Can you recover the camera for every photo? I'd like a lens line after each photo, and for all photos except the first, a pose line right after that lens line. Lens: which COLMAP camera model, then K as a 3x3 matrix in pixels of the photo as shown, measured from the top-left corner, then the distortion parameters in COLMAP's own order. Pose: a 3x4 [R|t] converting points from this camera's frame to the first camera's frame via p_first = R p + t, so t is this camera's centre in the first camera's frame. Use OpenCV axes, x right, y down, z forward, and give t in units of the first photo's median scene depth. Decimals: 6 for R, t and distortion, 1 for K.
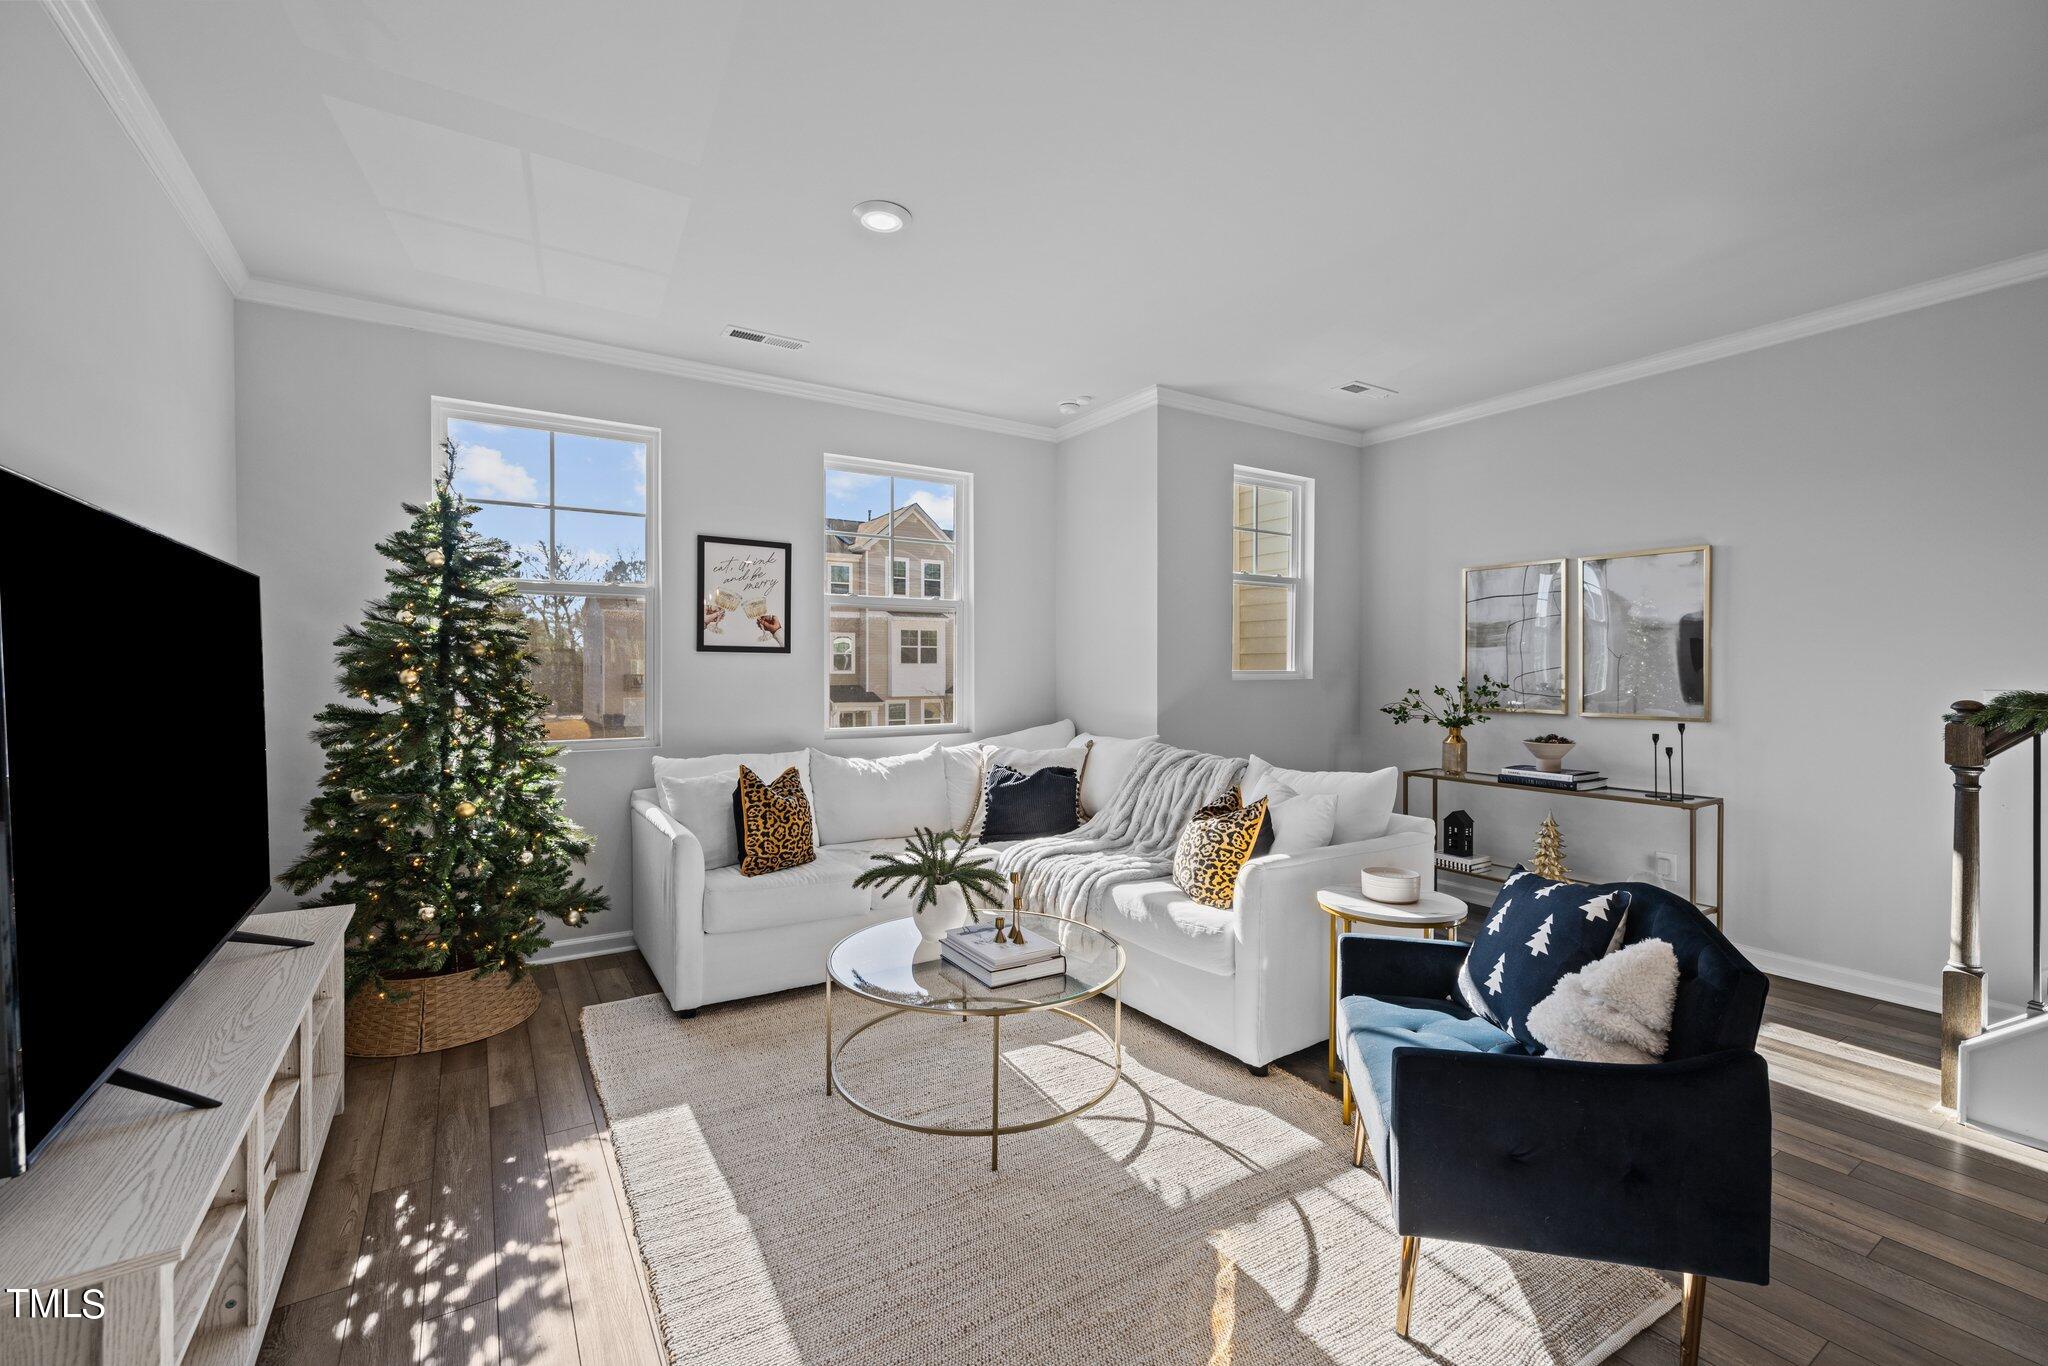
lens RADIAL K [[867.3, 0, 1009.2], [0, 867.3, 676.4], [0, 0, 1]] dist [0.003309, 0.001026]
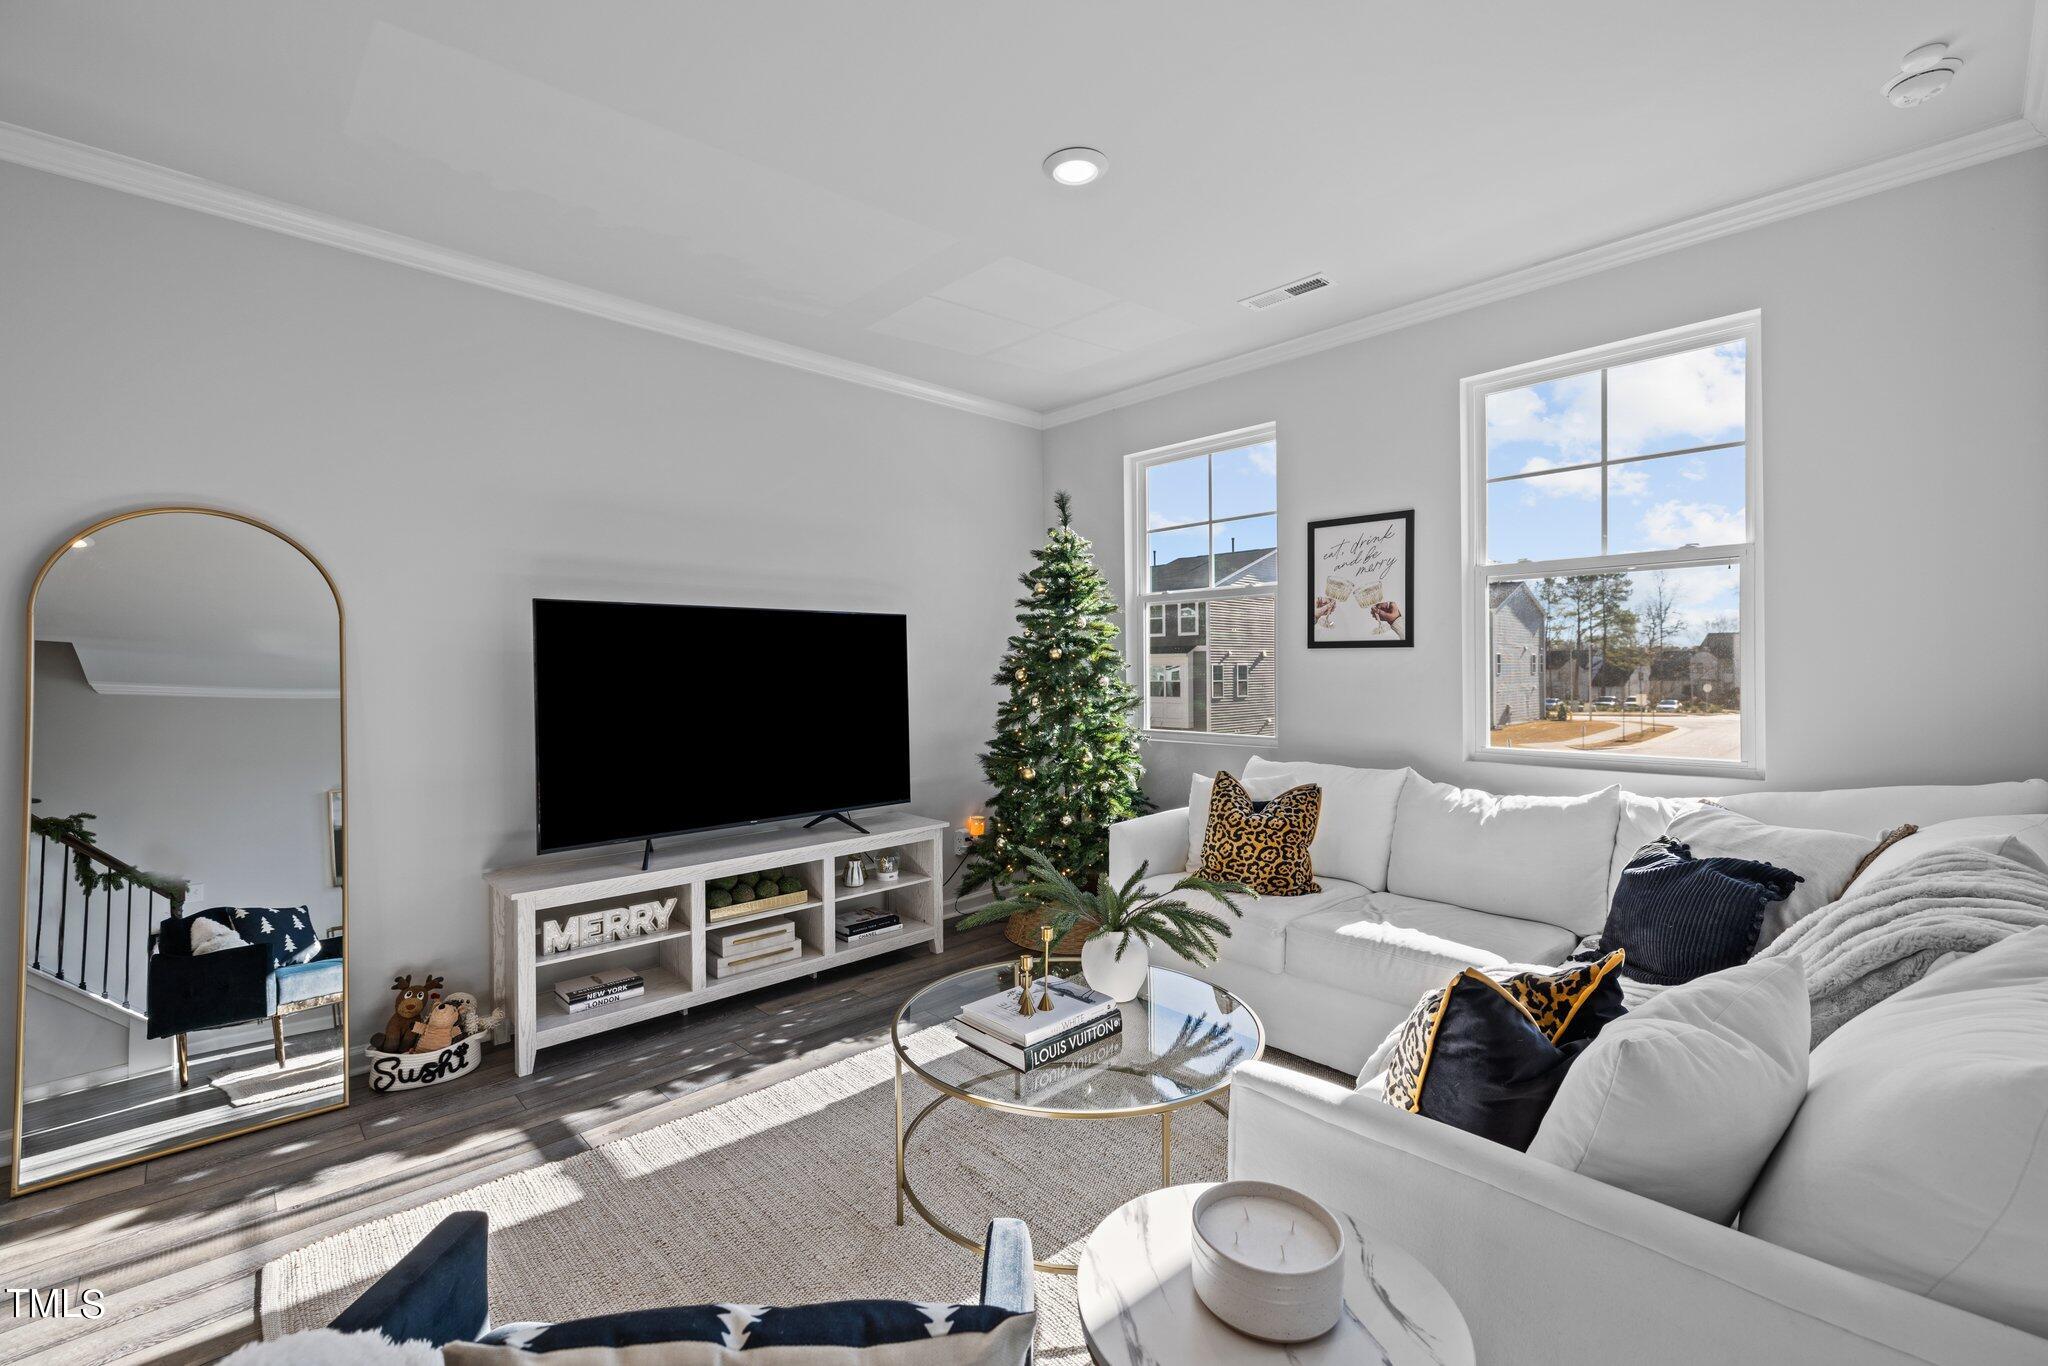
lens RADIAL K [[867.3, 0, 1011.1], [0, 867.3, 671.3], [0, 0, 1]] dist [0.003309, 0.001026]
pose [[0.192251, -0.000131, -0.981346, 0.463572], [-0.003474, 0.999994, -0.000814, -0.002603], [0.981340, 0.003566, 0.192249, 0.487250]]
